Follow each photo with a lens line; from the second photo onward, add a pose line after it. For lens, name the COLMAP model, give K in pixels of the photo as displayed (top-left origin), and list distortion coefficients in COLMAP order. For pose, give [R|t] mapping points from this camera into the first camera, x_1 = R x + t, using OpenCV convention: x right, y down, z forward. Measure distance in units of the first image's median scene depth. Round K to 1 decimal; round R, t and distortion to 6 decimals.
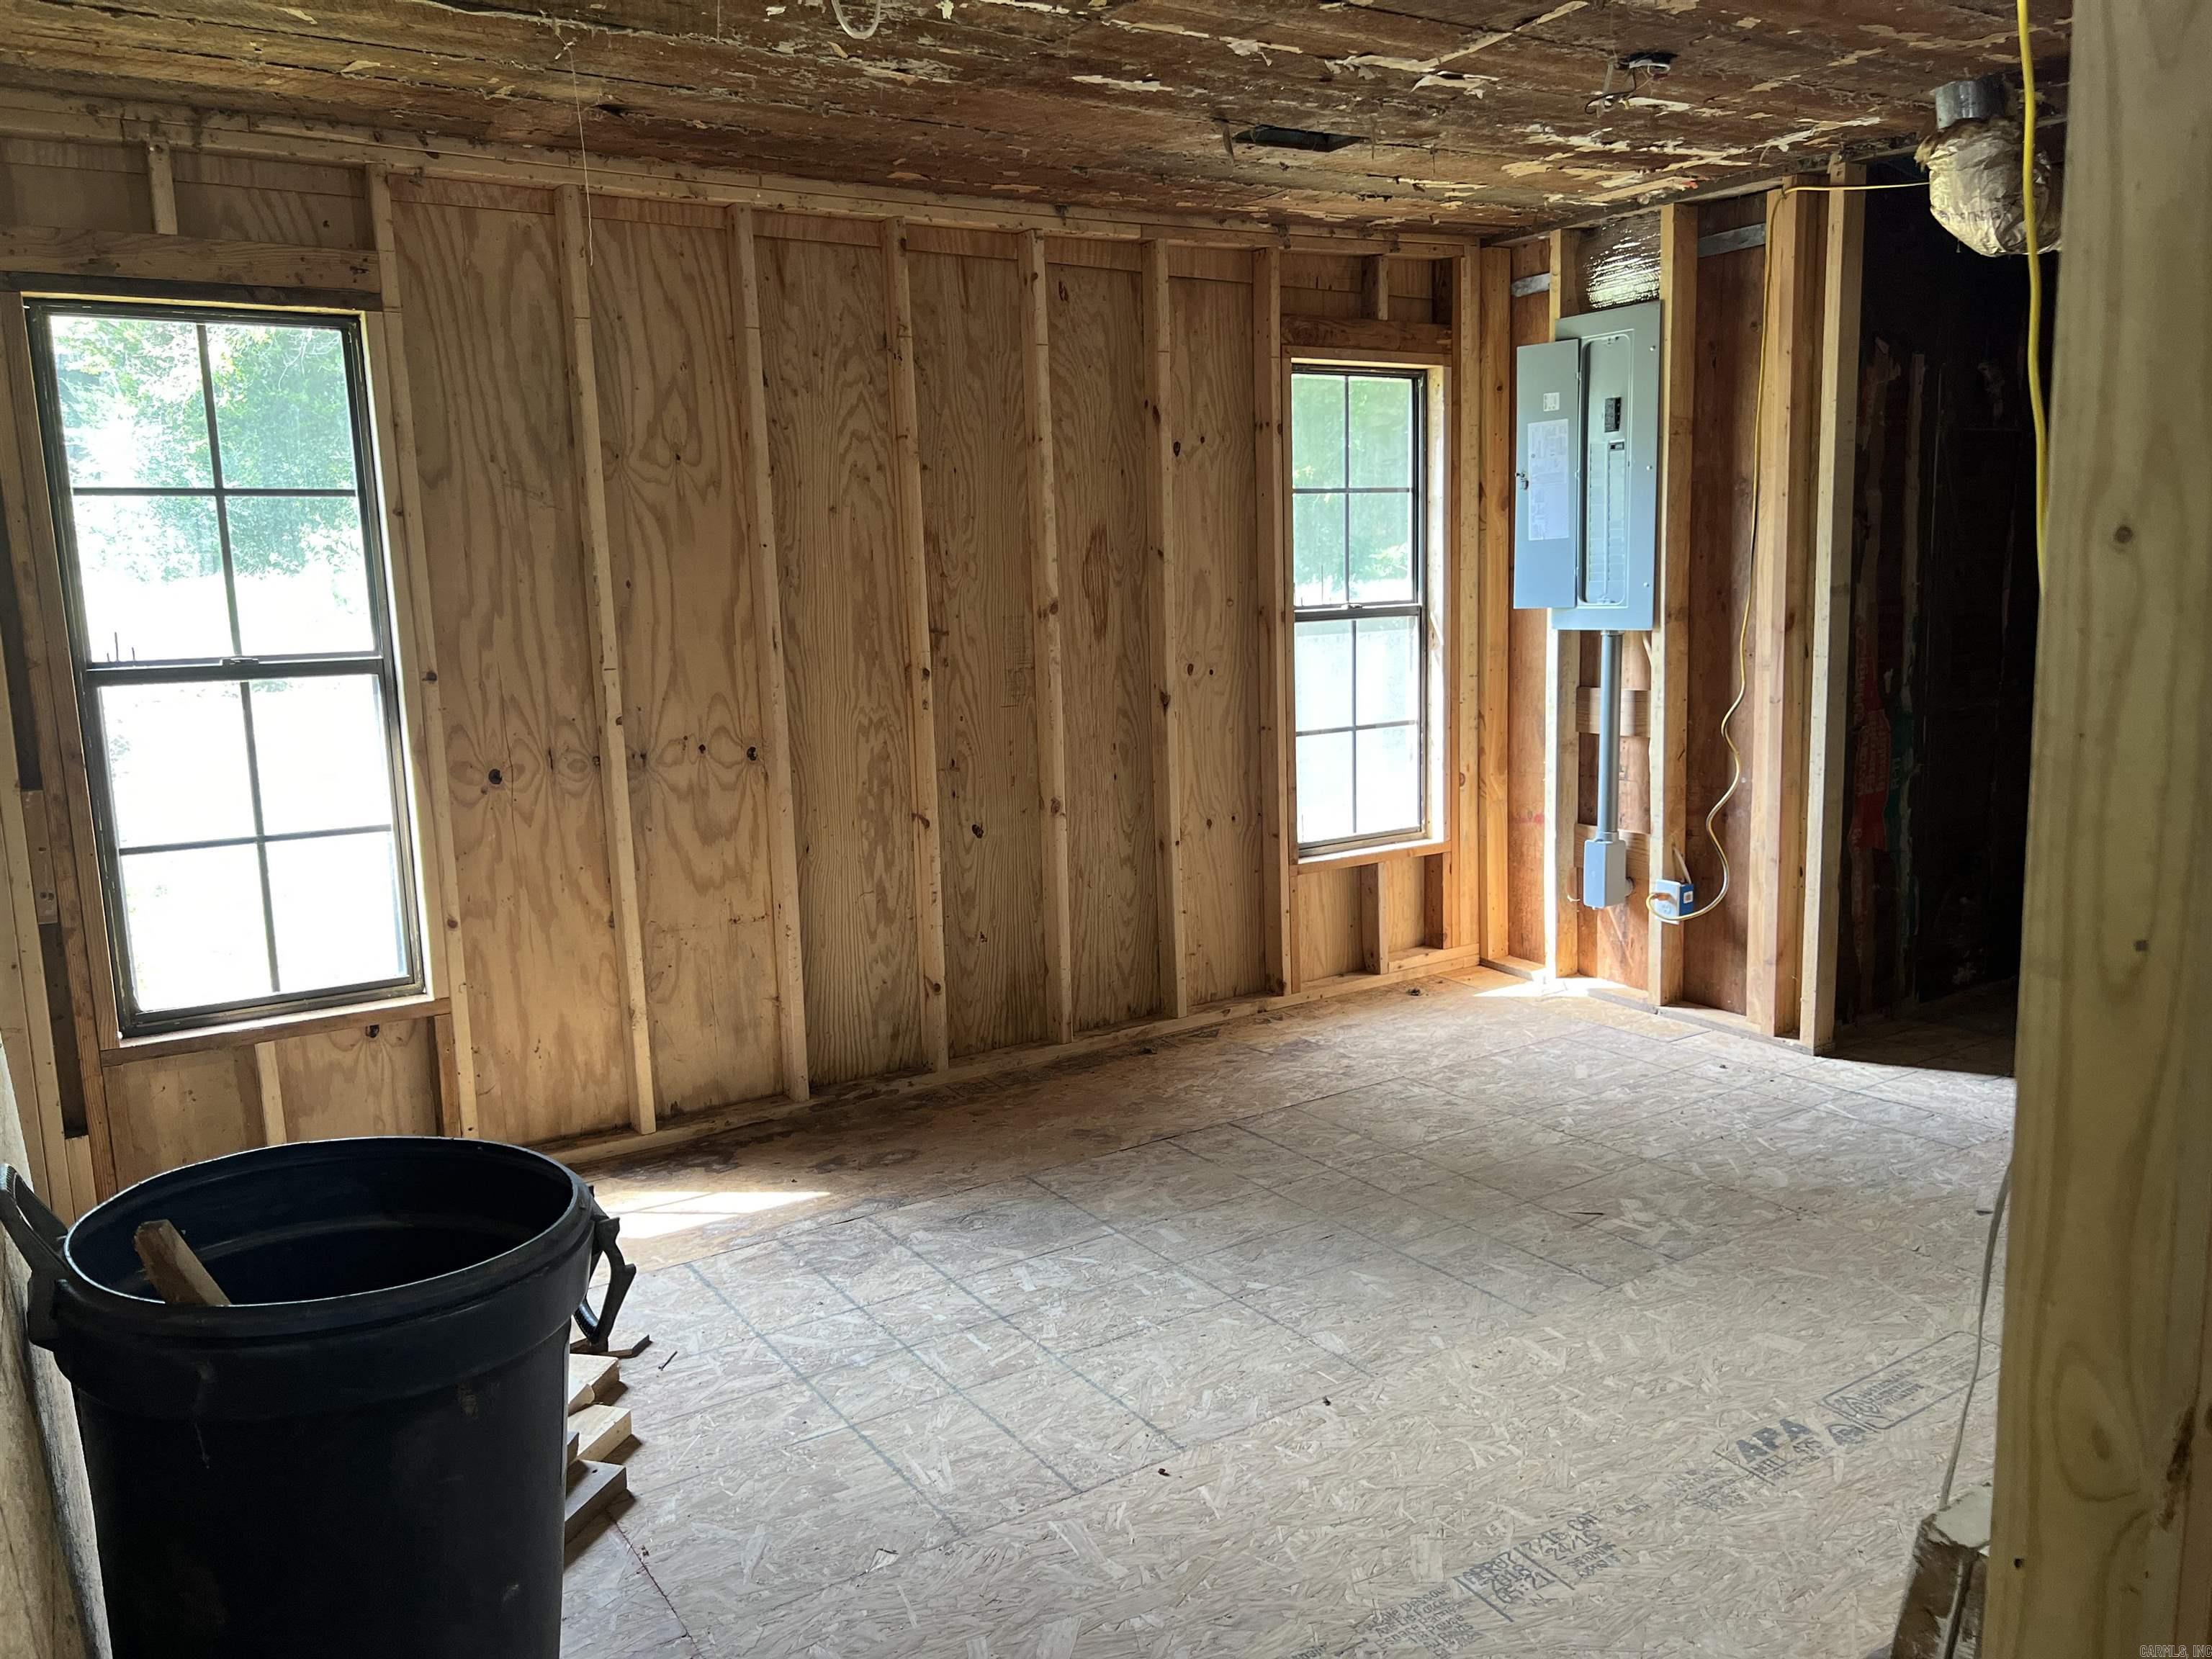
lens RADIAL K [[1669.8, 0, 1116.2], [0, 1669.8, 832.0], [0, 0, 1]] dist [0.028298, -0.025478]
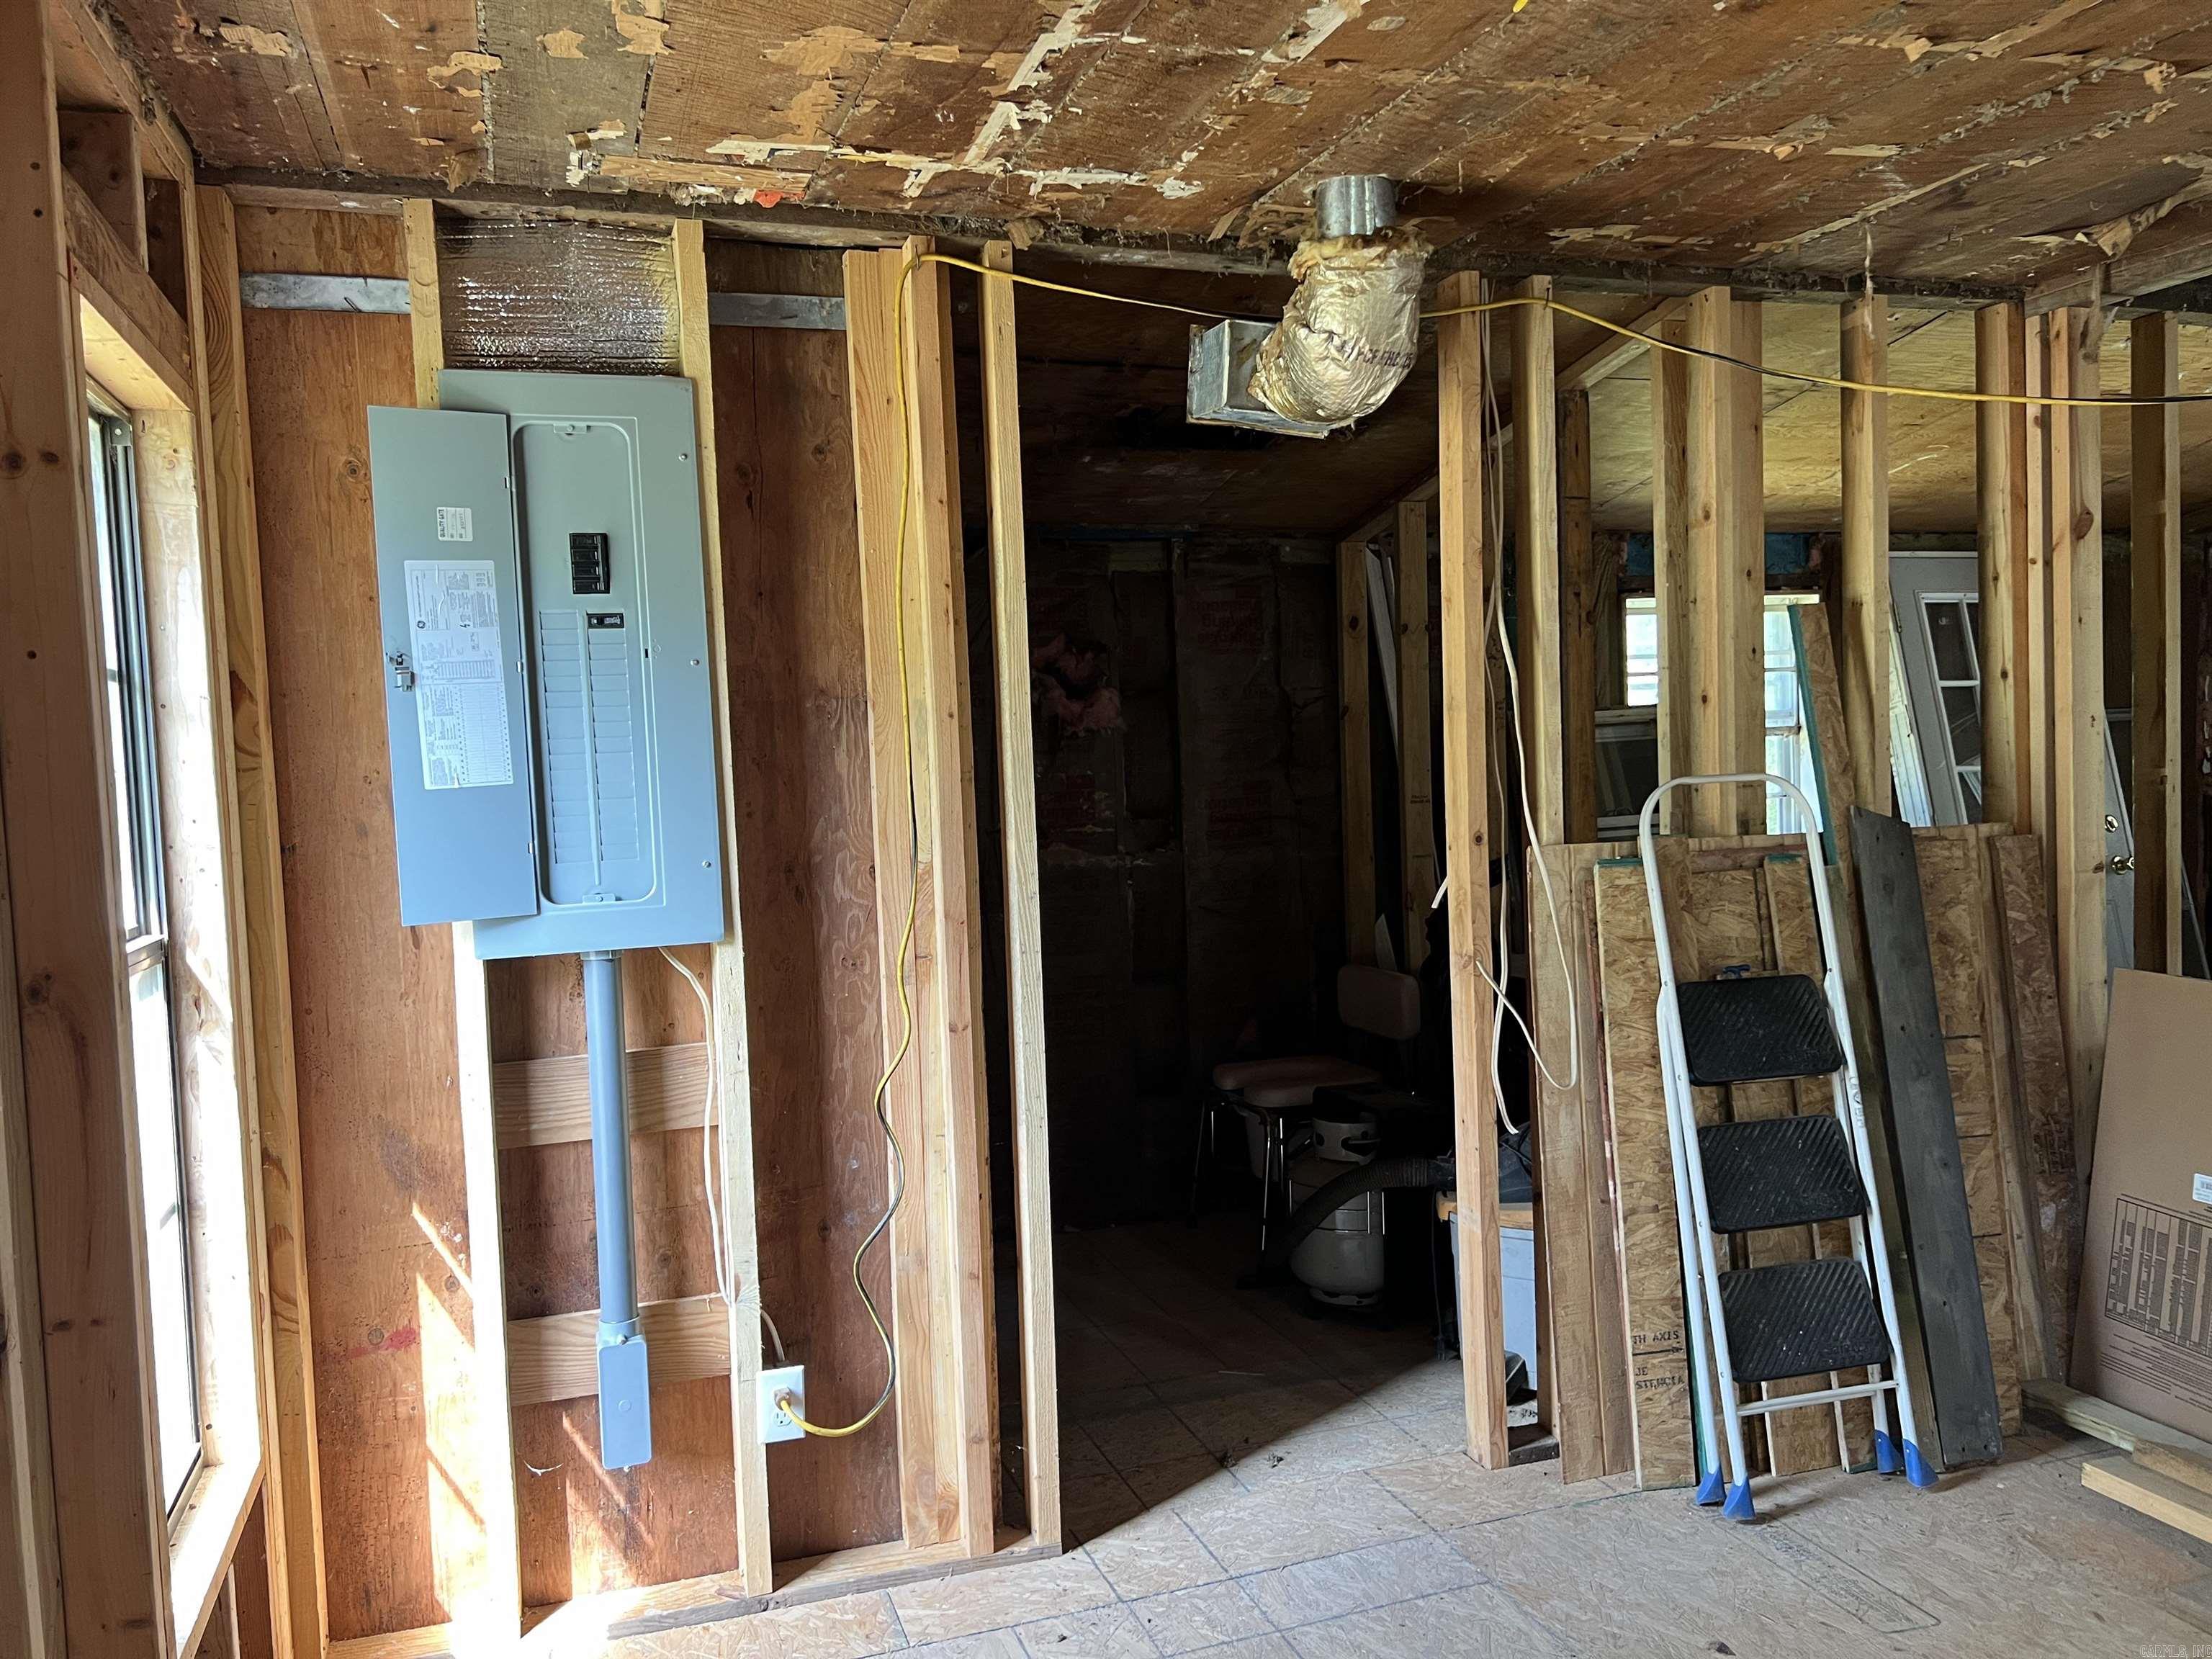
lens RADIAL K [[1669.8, 0, 1105.3], [0, 1669.8, 839.2], [0, 0, 1]] dist [0.028298, -0.025478]
pose [[0.259192, -0.030226, 0.965353, -0.190991], [0.183390, 0.982867, -0.018465, -0.117279], [-0.948255, 0.181822, 0.260295, 0.703554]]
